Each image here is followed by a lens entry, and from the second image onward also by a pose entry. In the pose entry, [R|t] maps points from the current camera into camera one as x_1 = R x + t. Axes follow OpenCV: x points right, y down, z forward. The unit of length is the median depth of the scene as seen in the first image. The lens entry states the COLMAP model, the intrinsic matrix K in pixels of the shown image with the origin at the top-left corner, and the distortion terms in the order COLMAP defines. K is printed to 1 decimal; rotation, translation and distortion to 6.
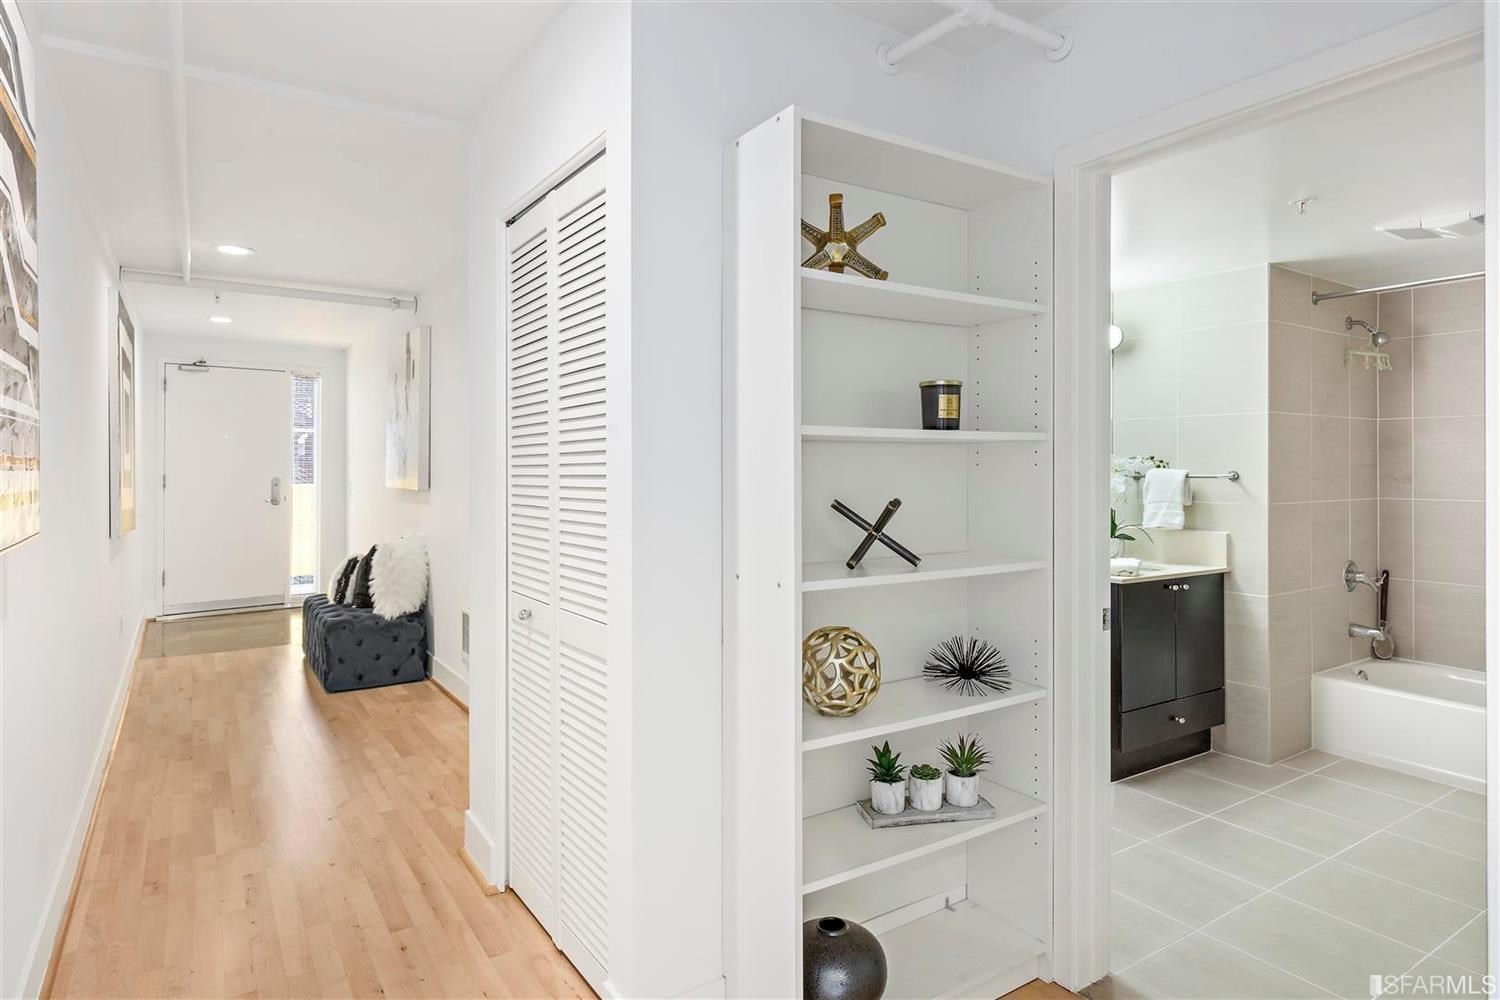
lens RADIAL K [[863.7, 0, 745.8], [0, 863.7, 469.8], [0, 0, 1]] dist [0.001722, 0.000901]
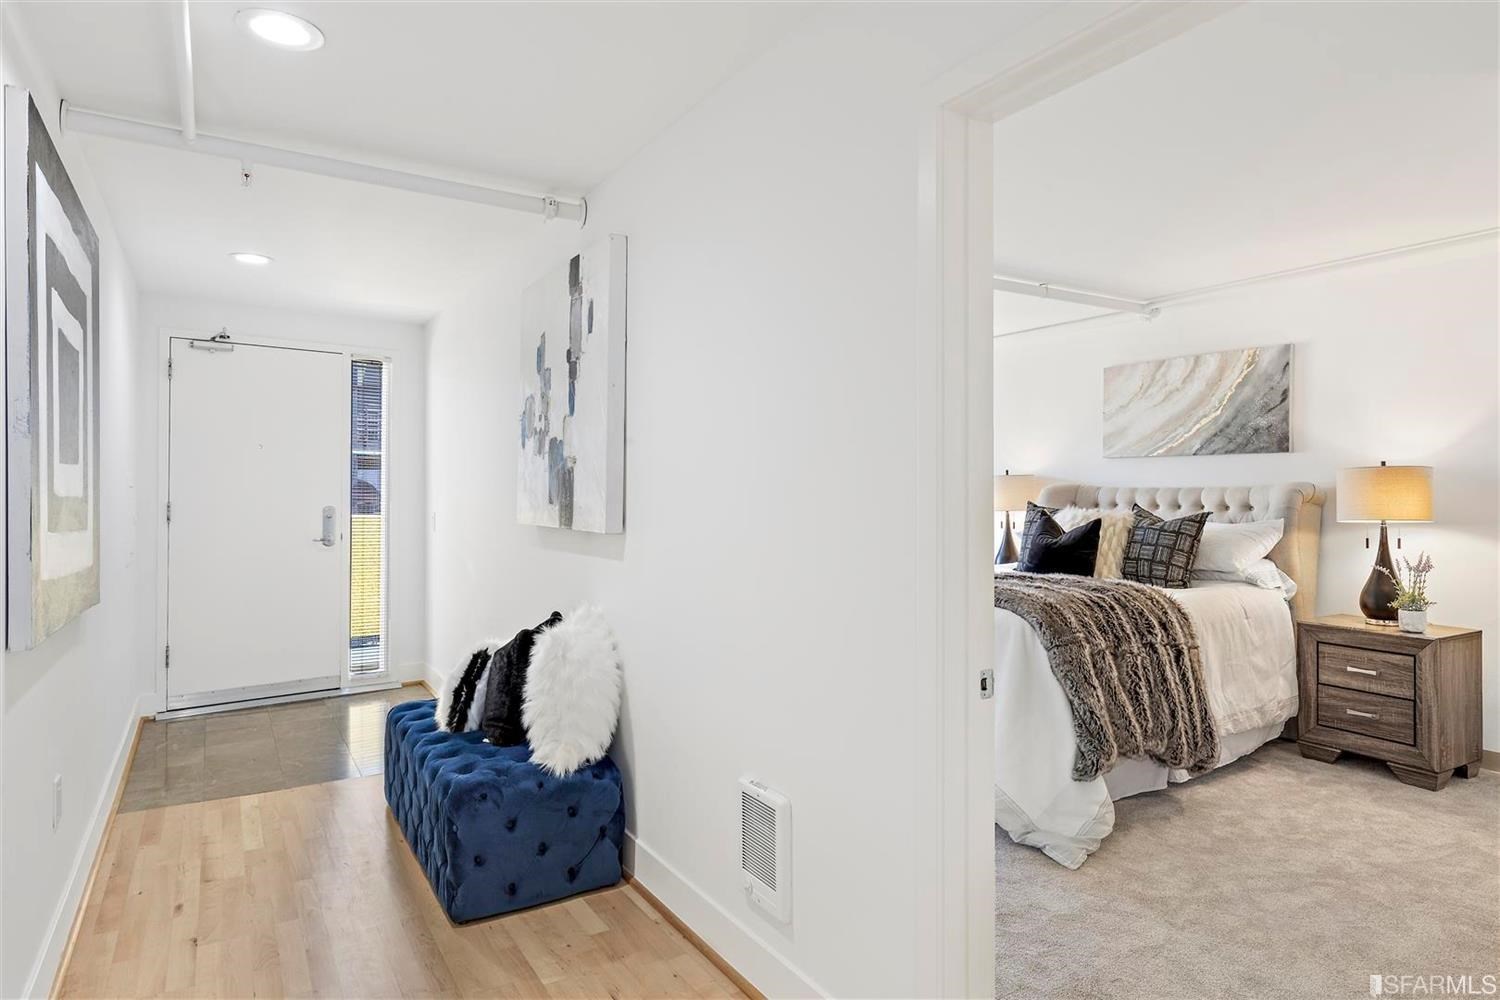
lens RADIAL K [[870.8, 0, 750.0], [0, 870.8, 500.0], [0, 0, 1]] dist [-0.000765, -0.000392]
pose [[0.999714, 0.003604, -0.023640, -0.276675], [-0.003542, 0.999990, 0.002656, 0.000520], [0.023650, -0.002572, 0.999717, 0.451974]]
